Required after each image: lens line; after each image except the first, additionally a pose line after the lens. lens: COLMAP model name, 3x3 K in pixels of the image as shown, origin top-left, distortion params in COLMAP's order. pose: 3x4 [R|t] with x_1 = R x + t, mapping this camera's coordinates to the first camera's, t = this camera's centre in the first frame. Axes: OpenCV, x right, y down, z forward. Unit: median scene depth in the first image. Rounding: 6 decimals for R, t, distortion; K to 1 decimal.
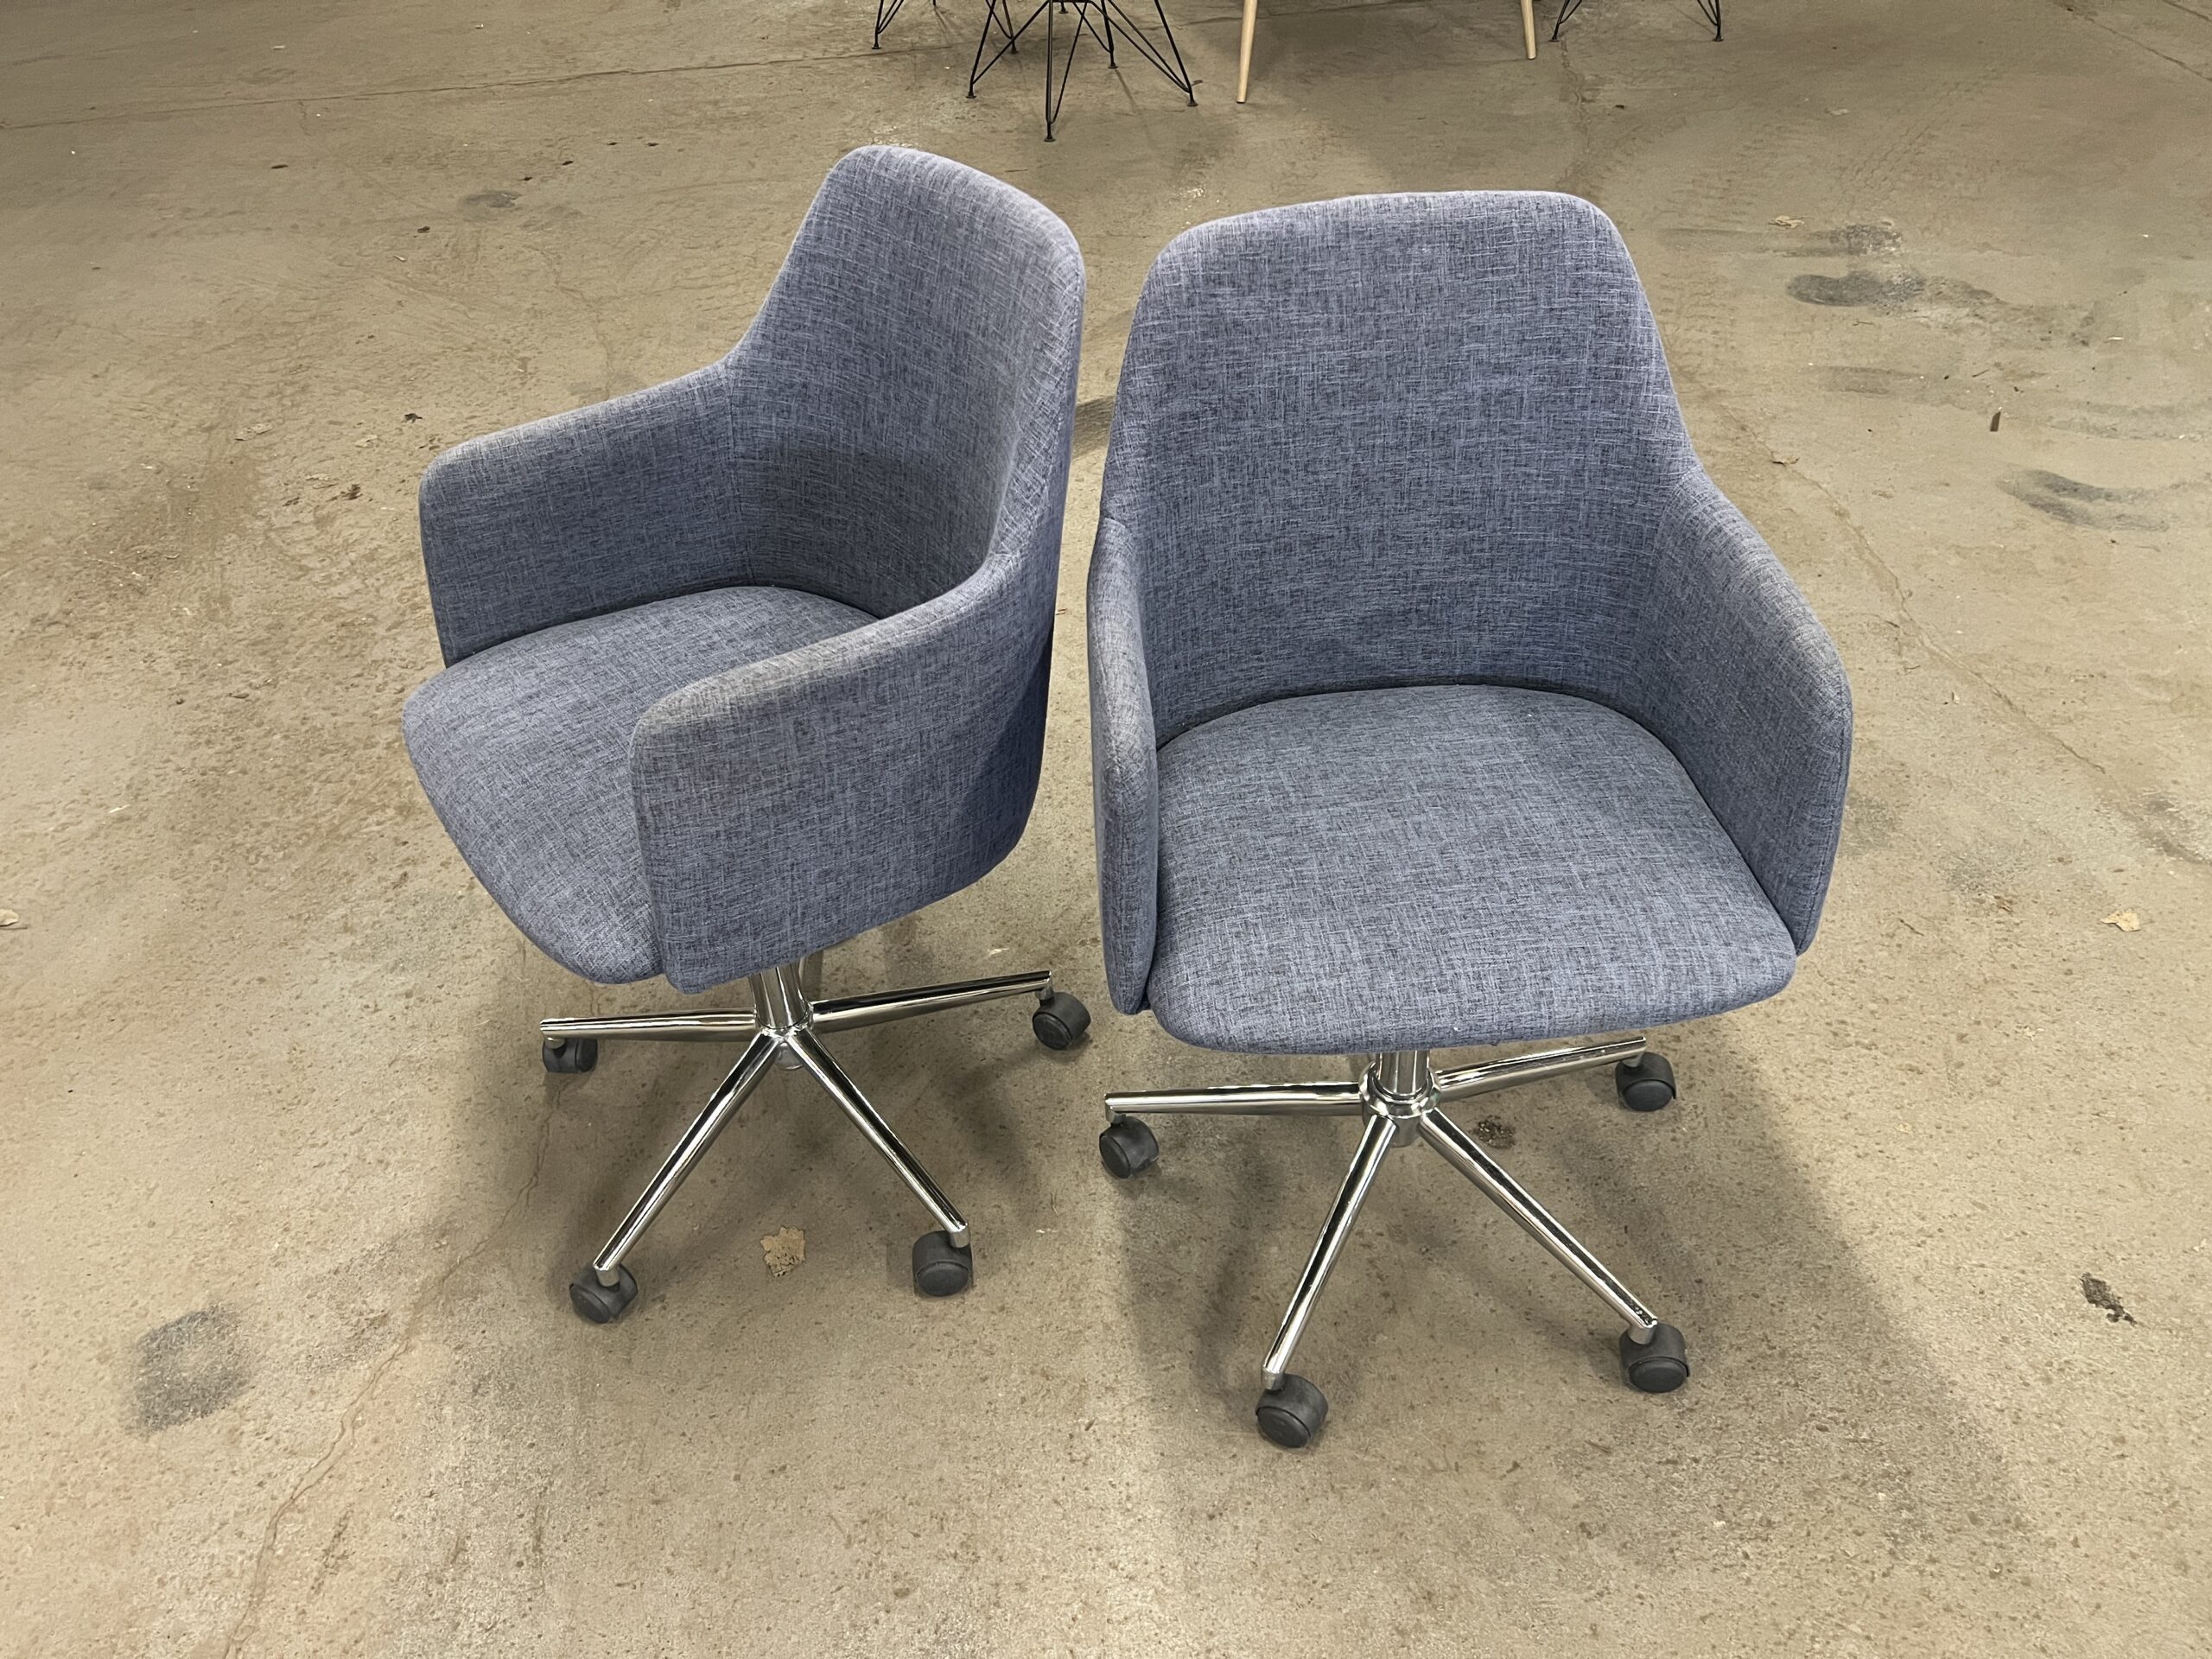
lens RADIAL K [[1687.5, 0, 1106.0], [0, 1687.5, 829.5], [0, 0, 1]] dist [-0.002717, -0.003585]
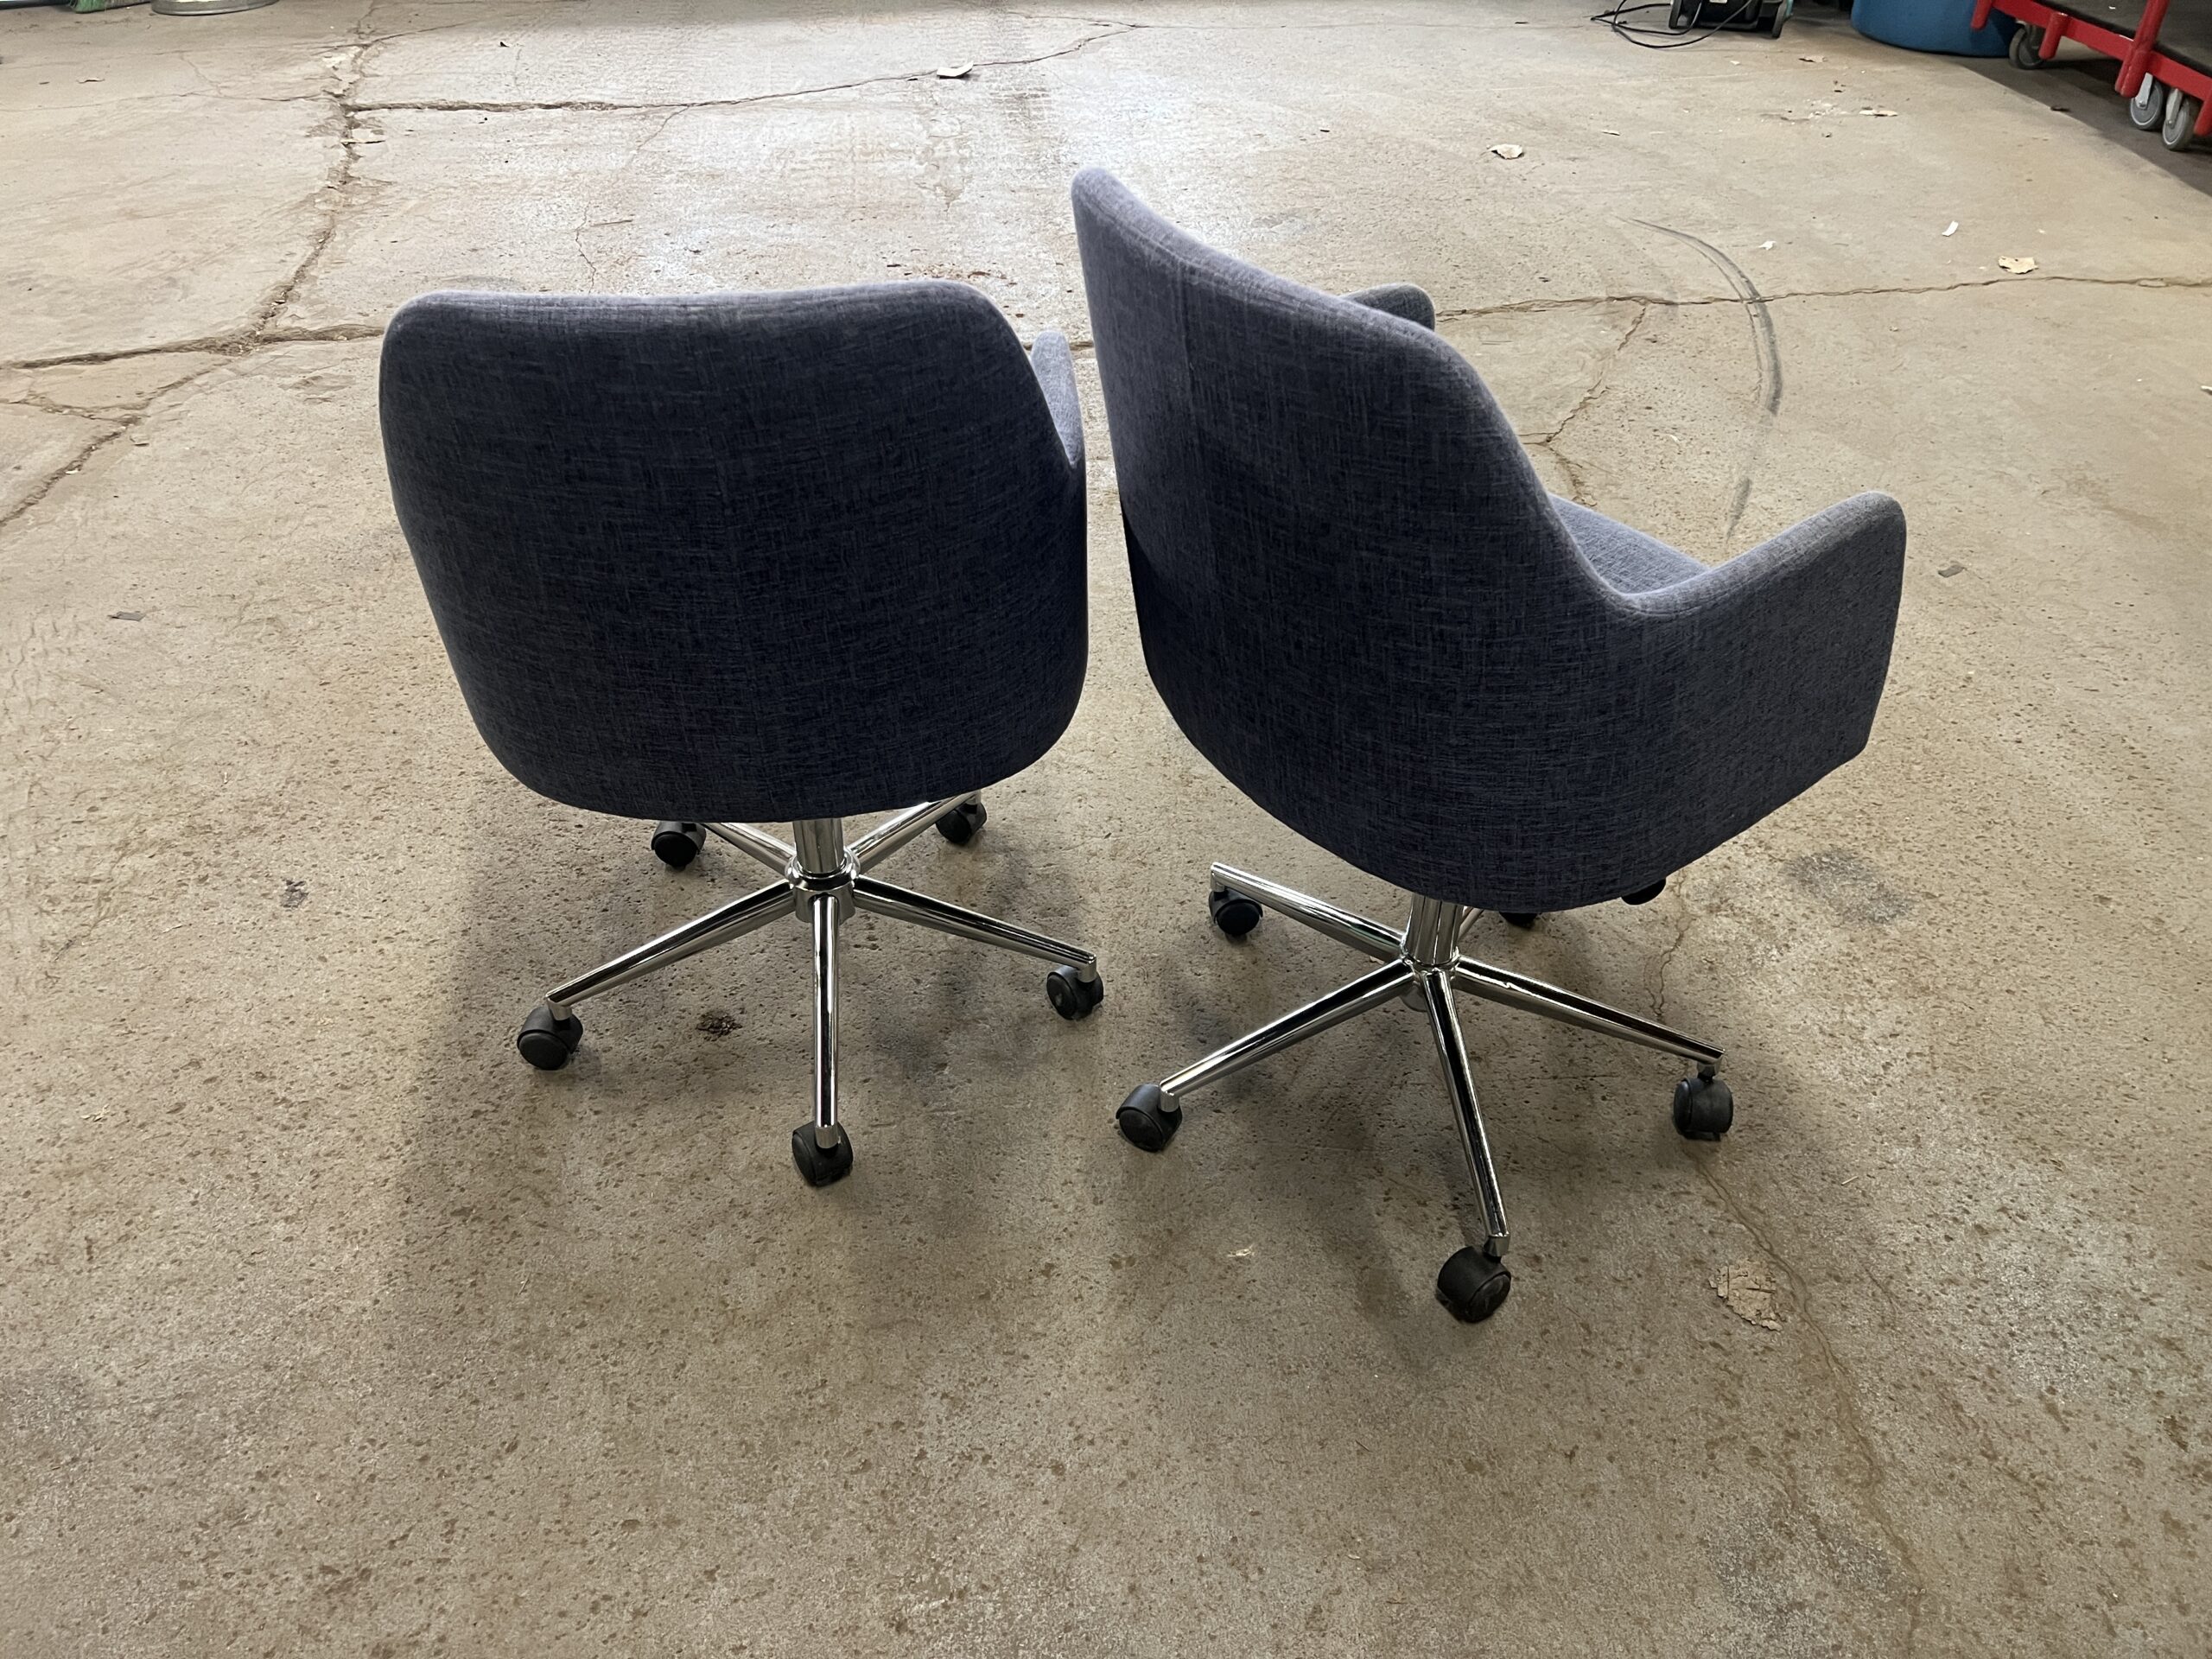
lens RADIAL K [[1687.5, 0, 1106.0], [0, 1687.5, 829.5], [0, 0, 1]] dist [-0.002717, -0.003585]
pose [[-0.998846, 0.043668, 0.020009, -0.031331], [0.028831, 0.211849, 0.976877, -0.863692], [0.038419, 0.976326, -0.212863, 1.148476]]
